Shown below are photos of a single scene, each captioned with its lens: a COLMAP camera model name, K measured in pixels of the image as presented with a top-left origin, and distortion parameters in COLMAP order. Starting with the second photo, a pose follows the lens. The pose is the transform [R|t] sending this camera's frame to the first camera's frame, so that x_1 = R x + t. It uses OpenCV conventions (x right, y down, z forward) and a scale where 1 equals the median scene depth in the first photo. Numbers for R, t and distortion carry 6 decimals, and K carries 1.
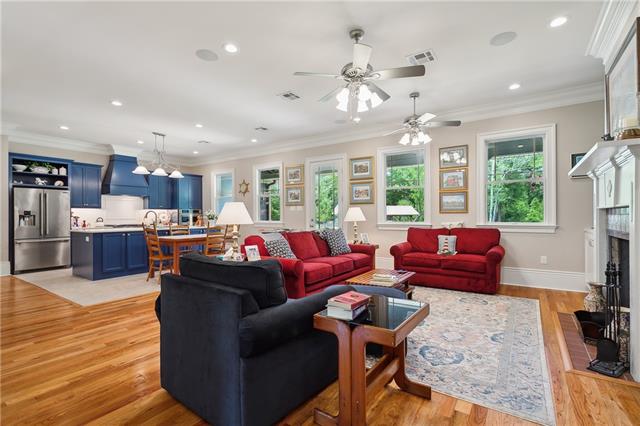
lens RADIAL K [[307.3, 0, 323.7], [0, 307.3, 215.4], [0, 0, 1]] dist [-0.003482, 0.000399]
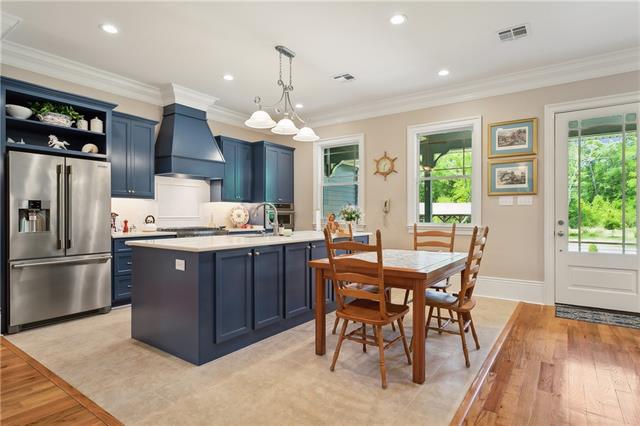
lens RADIAL K [[348.9, 0, 320.1], [0, 348.9, 214.5], [0, 0, 1]] dist [-0.001983, -0.000527]
pose [[0.999694, 0.006083, -0.023970, -0.458743], [-0.006066, 0.999981, 0.000778, 0.003390], [0.023974, -0.000632, 0.999712, 0.421004]]
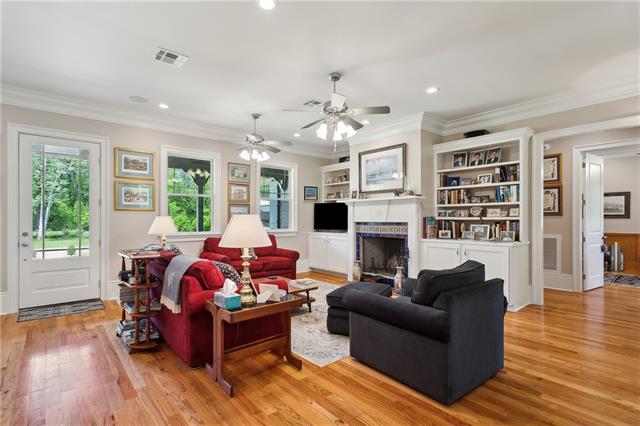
lens RADIAL K [[307.3, 0, 322.4], [0, 307.3, 218.7], [0, 0, 1]] dist [-0.003482, 0.000399]
pose [[0.249719, 0.003945, 0.968310, -0.478755], [-0.005711, 0.999980, -0.002602, -0.016641], [-0.968301, -0.004880, 0.249737, 0.340519]]
